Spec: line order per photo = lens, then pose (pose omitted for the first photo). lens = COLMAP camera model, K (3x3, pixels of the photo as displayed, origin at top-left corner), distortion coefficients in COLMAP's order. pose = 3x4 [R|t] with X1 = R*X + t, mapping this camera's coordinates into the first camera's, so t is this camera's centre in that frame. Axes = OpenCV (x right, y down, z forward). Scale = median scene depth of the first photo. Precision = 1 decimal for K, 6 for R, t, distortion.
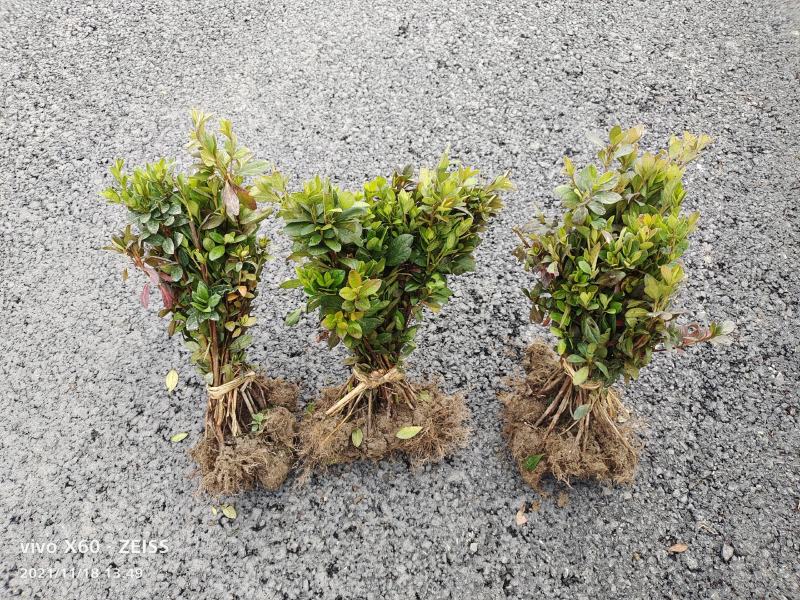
lens RADIAL K [[595.6, 0, 400.4], [0, 595.6, 290.8], [0, 0, 1]] dist [0.031921, -0.049333]
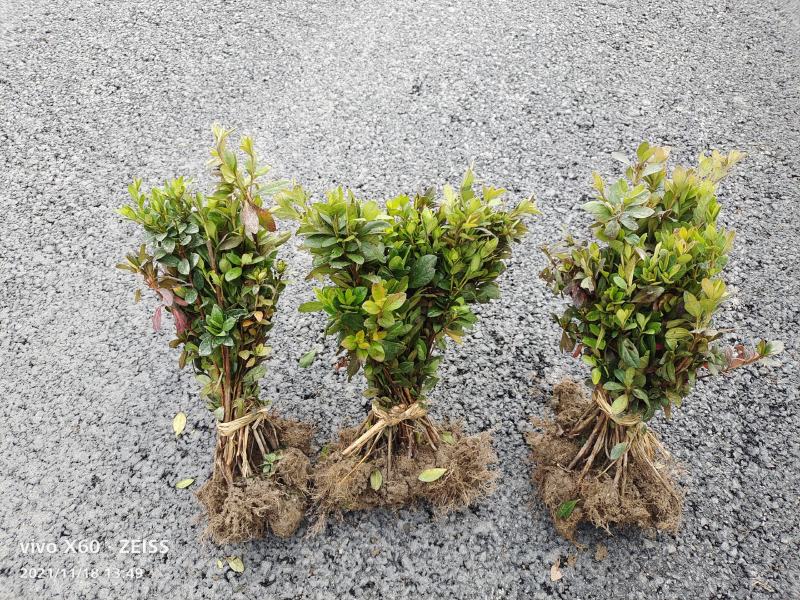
lens RADIAL K [[595.6, 0, 400.4], [0, 595.6, 290.8], [0, 0, 1]] dist [0.031921, -0.049333]
pose [[0.999917, -0.004347, -0.012169, -0.018584], [0.002767, 0.991908, -0.126931, 0.059855], [0.012622, 0.126887, 0.991837, 0.036271]]
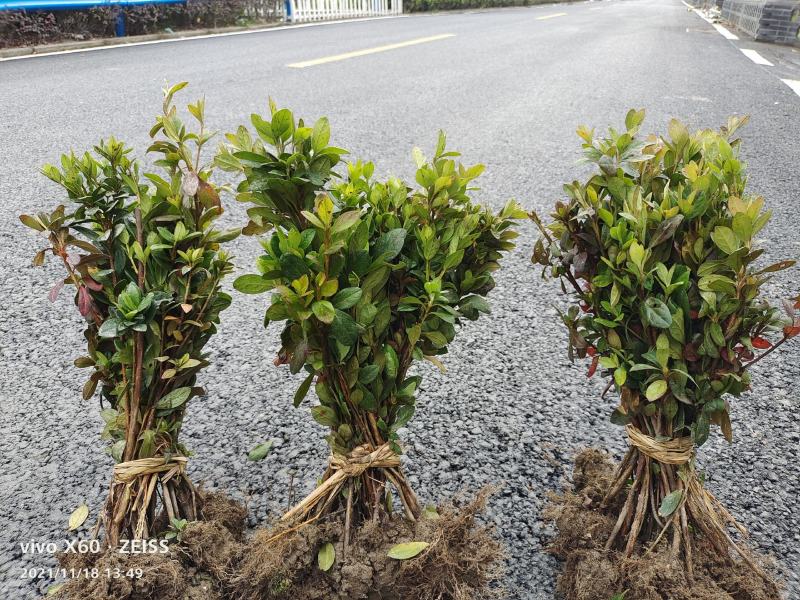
lens RADIAL K [[600.4, 0, 397.8], [0, 600.4, 281.1], [0, 0, 1]] dist [-0.001494, -0.014214]
pose [[0.999292, -0.020403, -0.031618, 0.024865], [-0.000368, 0.834912, -0.550384, 0.292277], [0.037628, 0.550006, 0.834313, 0.253926]]
